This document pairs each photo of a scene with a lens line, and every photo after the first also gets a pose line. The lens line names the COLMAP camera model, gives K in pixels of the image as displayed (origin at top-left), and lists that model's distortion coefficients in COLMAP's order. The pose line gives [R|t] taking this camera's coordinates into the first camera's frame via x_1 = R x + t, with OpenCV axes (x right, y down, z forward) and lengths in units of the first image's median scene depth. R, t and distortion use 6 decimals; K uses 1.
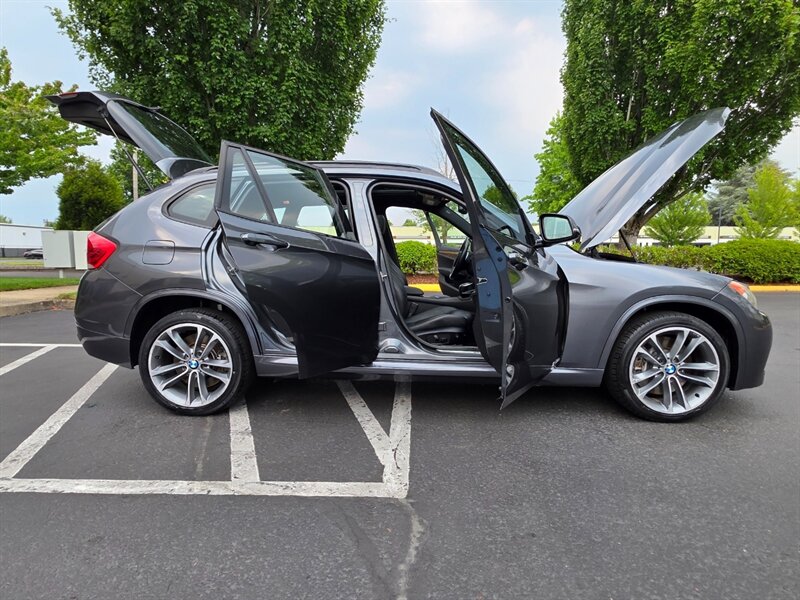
lens RADIAL K [[1340.3, 0, 400.4], [0, 1340.3, 299.7], [0, 0, 1]] dist [0.124429, -0.148915]
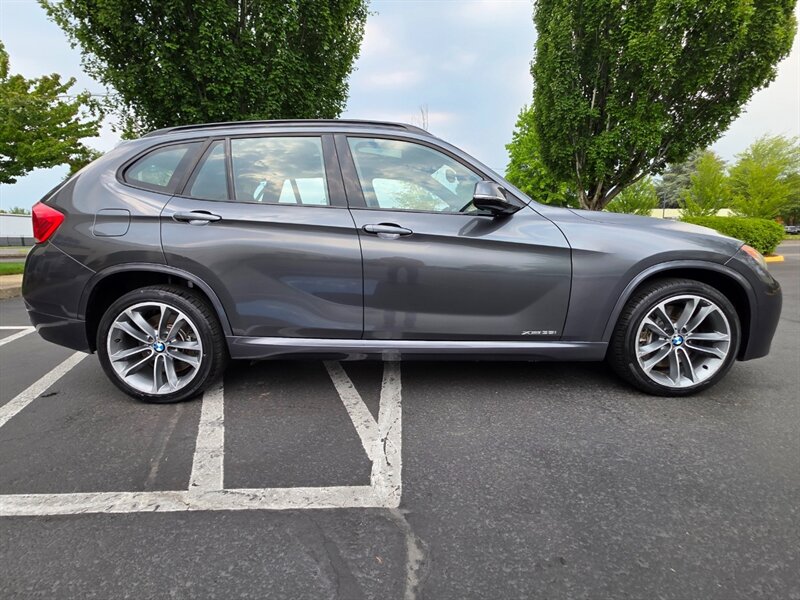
lens RADIAL K [[598.7, 0, 417.8], [0, 598.7, 297.3], [0, 0, 1]] dist [-0.005605, 0.001524]
pose [[0.998542, -0.020236, 0.050049, -0.000056], [0.019783, 0.999759, 0.009531, 0.014075], [-0.050229, -0.008527, 0.998701, 0.591488]]
